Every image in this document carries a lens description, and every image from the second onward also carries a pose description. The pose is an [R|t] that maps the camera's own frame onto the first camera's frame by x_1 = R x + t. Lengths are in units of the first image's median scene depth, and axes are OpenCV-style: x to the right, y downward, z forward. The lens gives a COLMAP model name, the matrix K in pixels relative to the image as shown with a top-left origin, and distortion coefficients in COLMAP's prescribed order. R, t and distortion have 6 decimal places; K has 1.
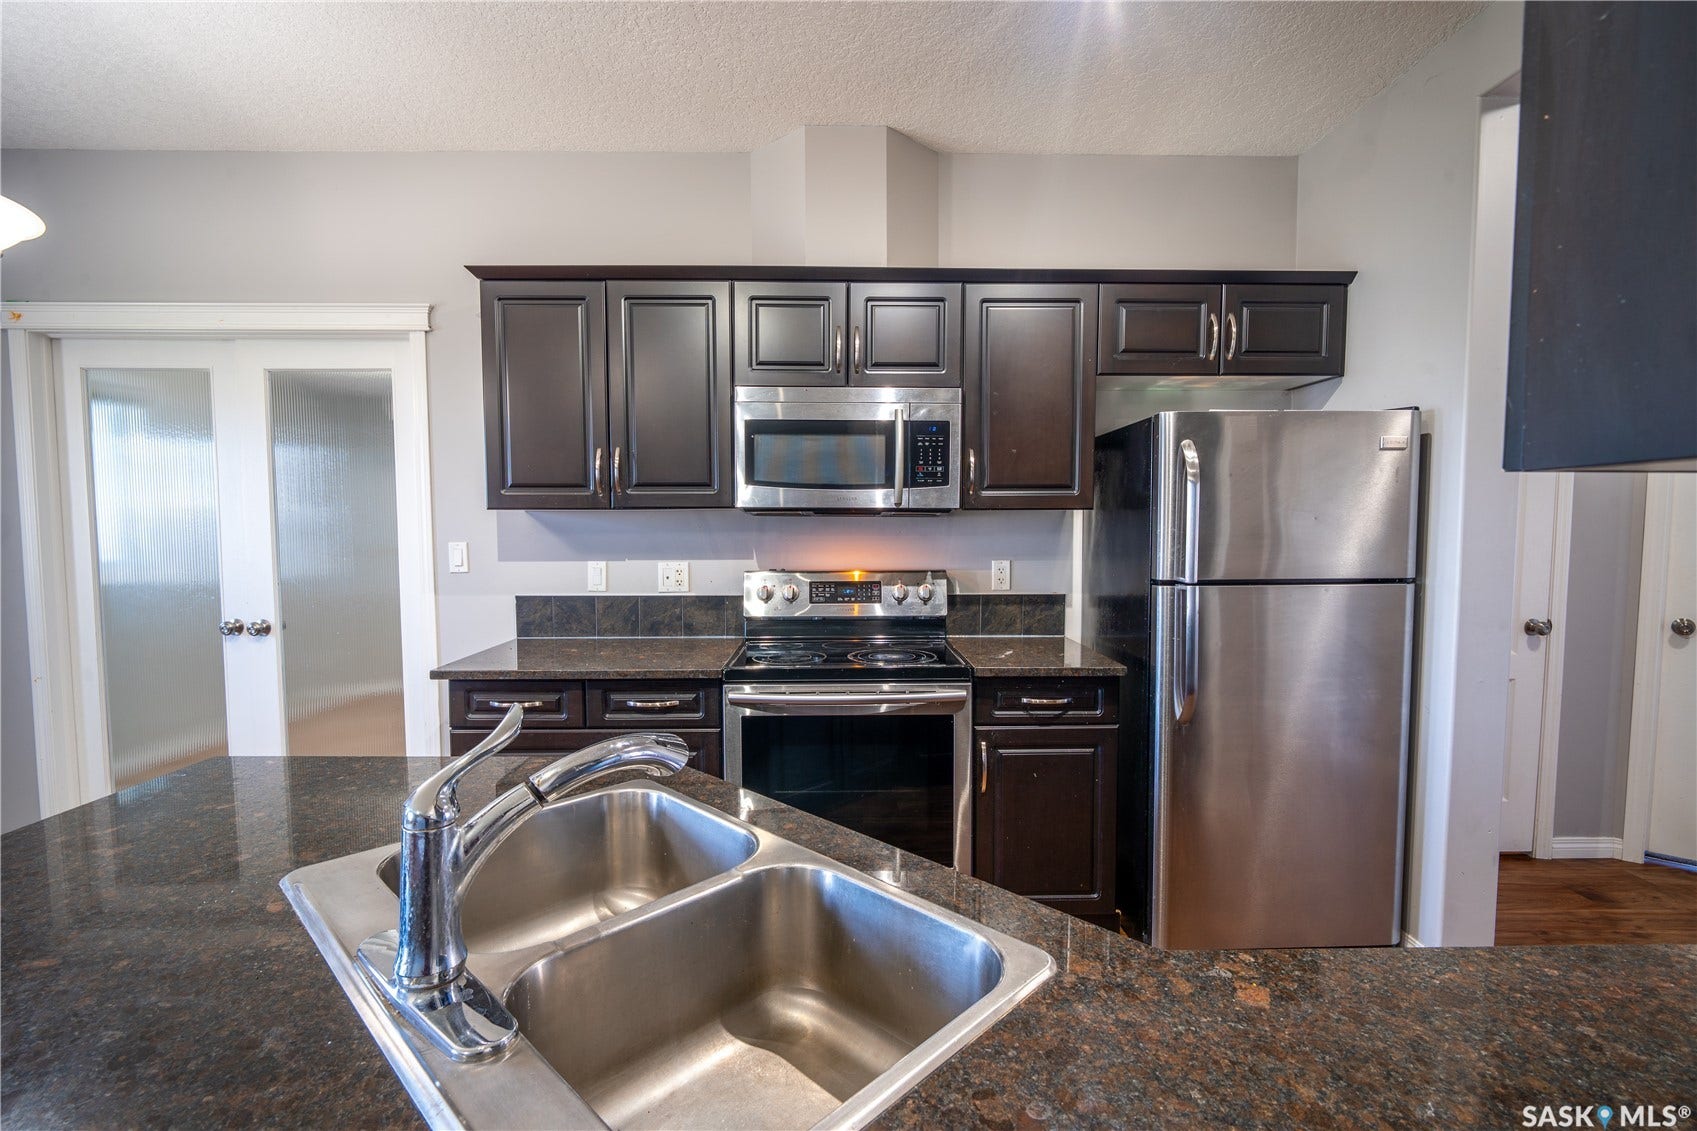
lens RADIAL K [[784.5, 0, 848.8], [0, 784.5, 573.9], [0, 0, 1]] dist [-0.000953, -0.006094]
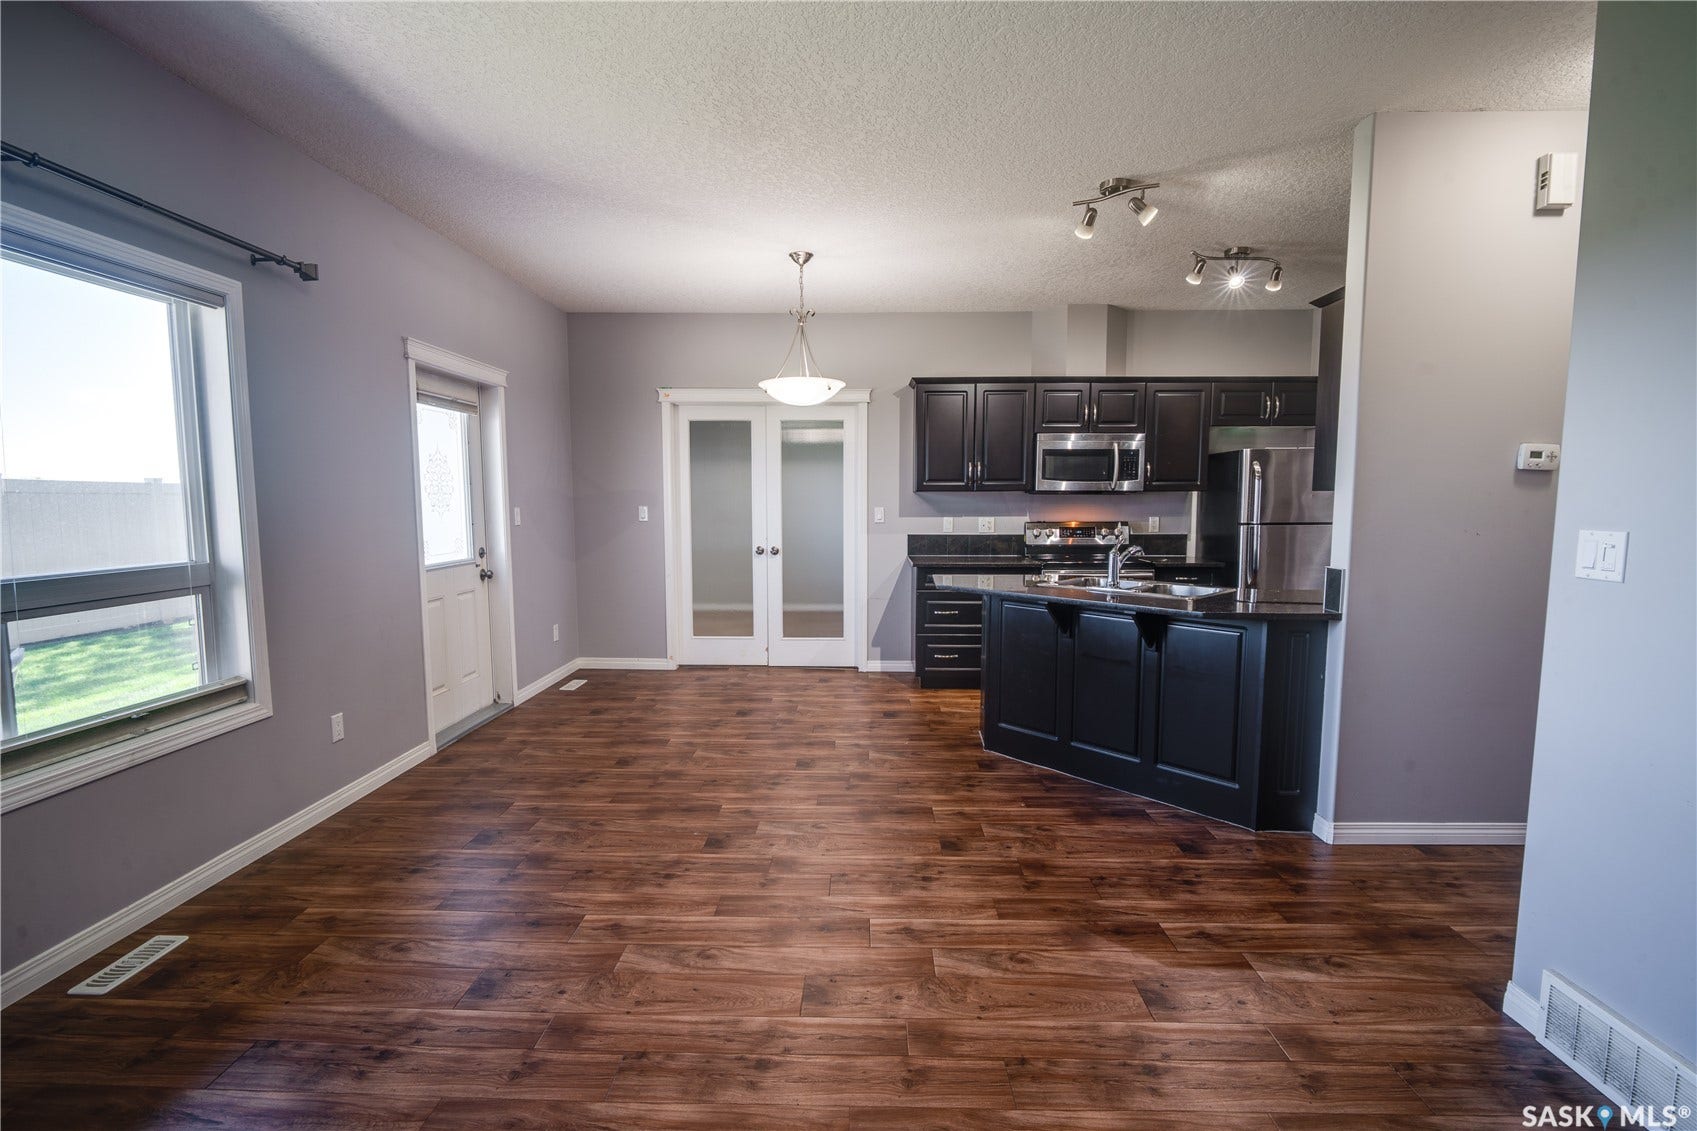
lens RADIAL K [[784.9, 0, 845.8], [0, 784.9, 577.4], [0, 0, 1]] dist [-0.013632, 0.000364]
pose [[0.998972, 0.004025, -0.045146, -0.513927], [-0.002486, 0.999416, 0.034084, 0.072236], [0.045257, -0.033937, 0.998399, -1.047876]]
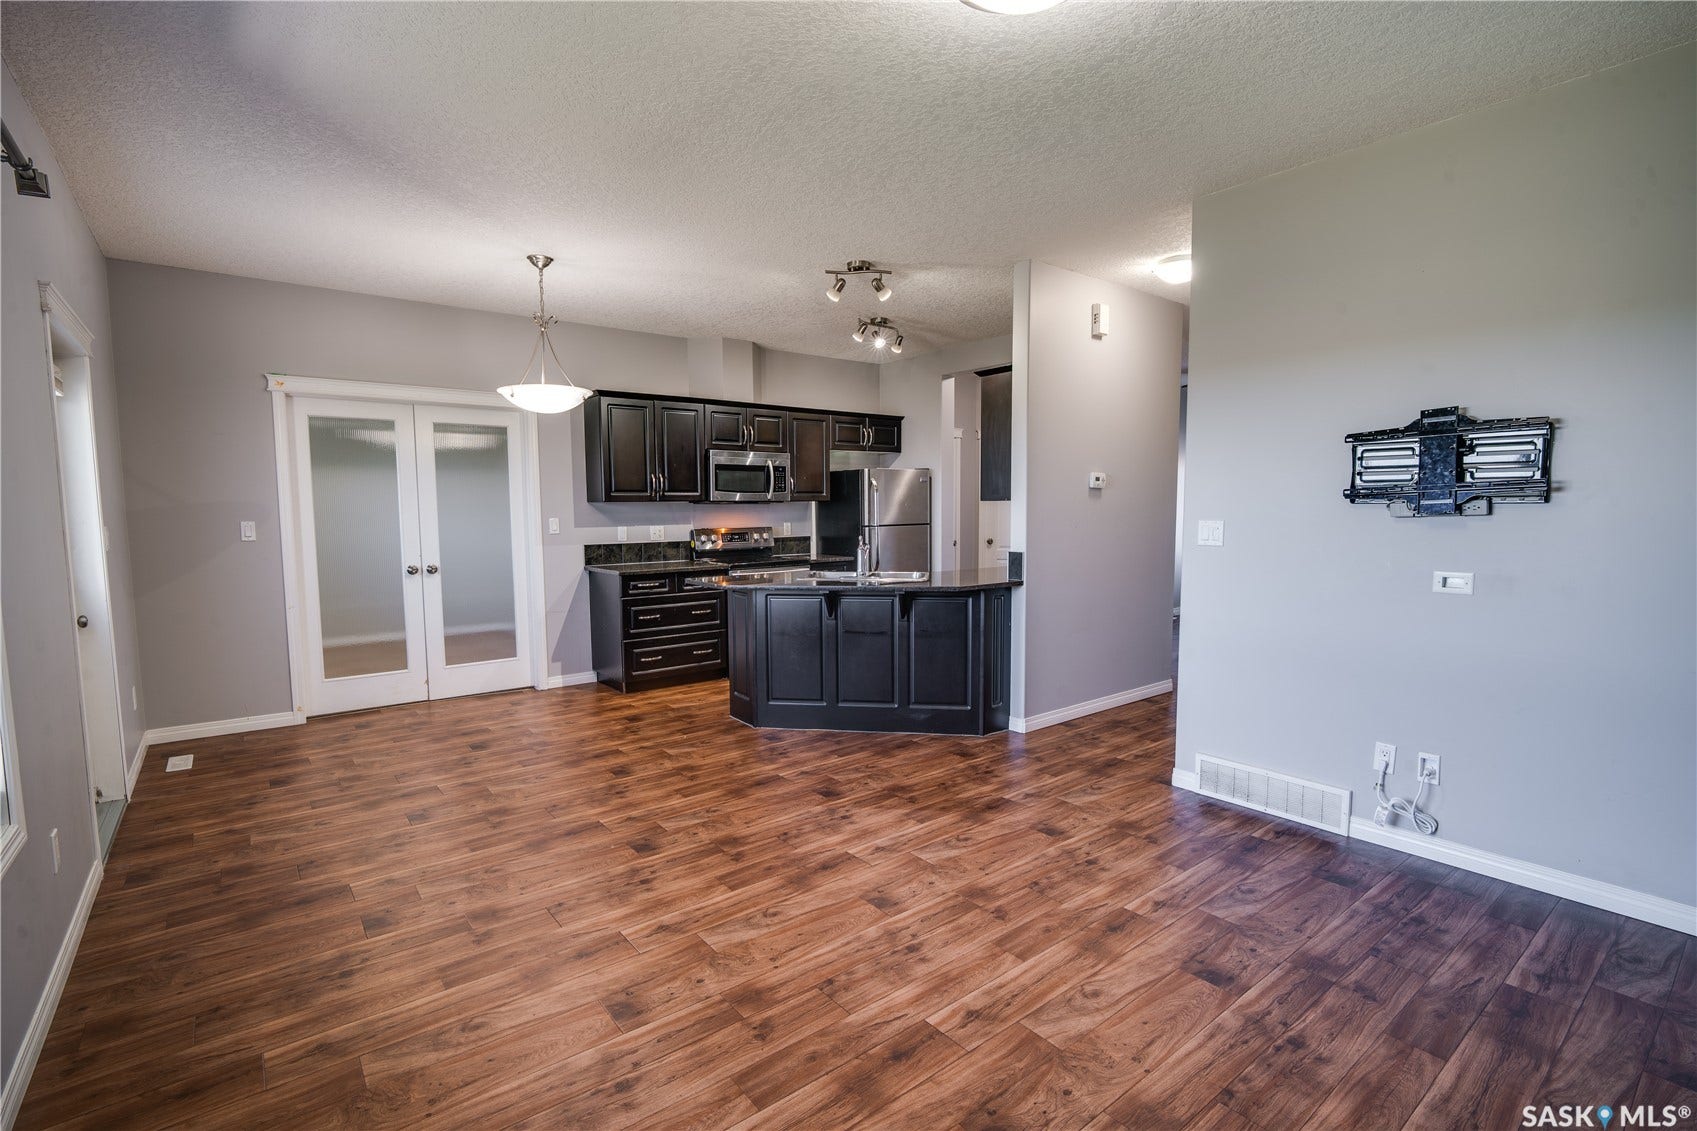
lens RADIAL K [[799.9, 0, 844.4], [0, 799.9, 558.9], [0, 0, 1]] dist [0.024927, -0.023239]
pose [[0.798391, -0.046654, 0.600329, -1.171089], [0.048199, 0.998746, 0.013515, 0.071091], [-0.600207, 0.018145, 0.799639, -1.066488]]
